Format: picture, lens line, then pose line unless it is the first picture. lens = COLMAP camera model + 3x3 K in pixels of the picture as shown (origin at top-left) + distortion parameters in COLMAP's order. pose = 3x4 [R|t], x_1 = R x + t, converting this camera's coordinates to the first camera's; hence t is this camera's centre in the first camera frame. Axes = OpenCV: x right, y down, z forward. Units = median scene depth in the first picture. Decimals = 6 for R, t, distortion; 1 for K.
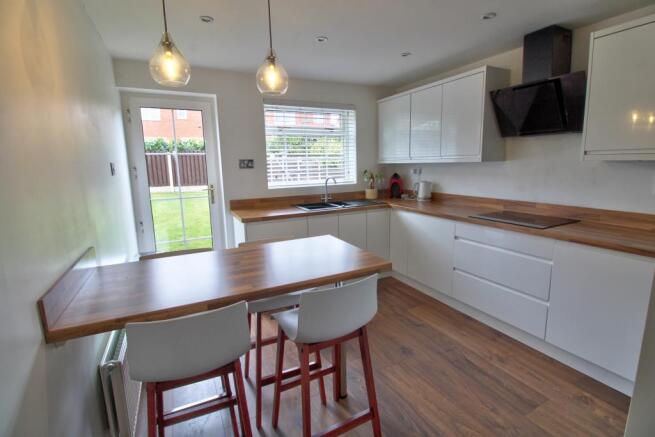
lens RADIAL K [[308.7, 0, 330.5], [0, 308.7, 212.9], [0, 0, 1]] dist [-0.000250, -0.000348]
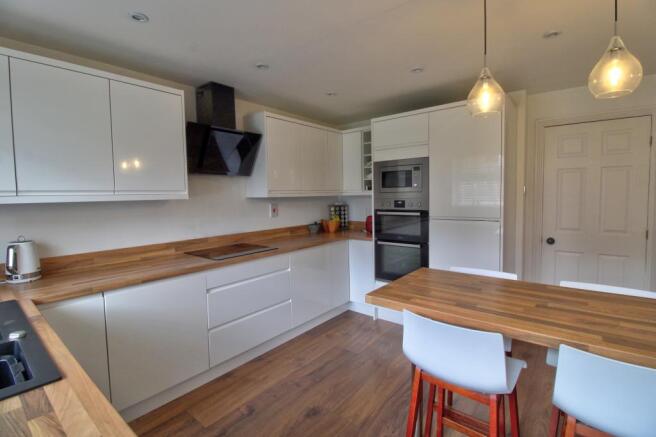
lens RADIAL K [[309.2, 0, 331.0], [0, 309.2, 212.9], [0, 0, 1]] dist [-0.000250, -0.000348]
pose [[-0.407119, -0.022801, 0.913091, -0.560946], [0.177904, 0.978563, 0.103758, -0.178717], [-0.895882, 0.204684, -0.394335, 1.214523]]
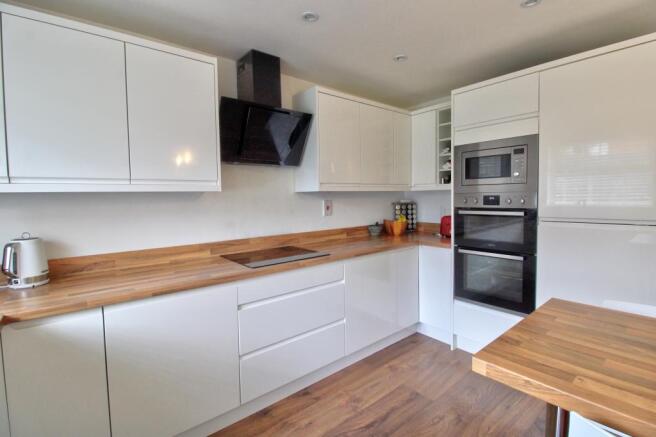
lens RADIAL K [[309.2, 0, 331.0], [0, 309.2, 212.9], [0, 0, 1]] dist [-0.000250, -0.000348]
pose [[-0.223143, -0.024073, 0.974489, -0.309265], [0.182561, 0.980974, 0.066036, -0.144262], [-0.957538, 0.192639, -0.214502, 1.128611]]
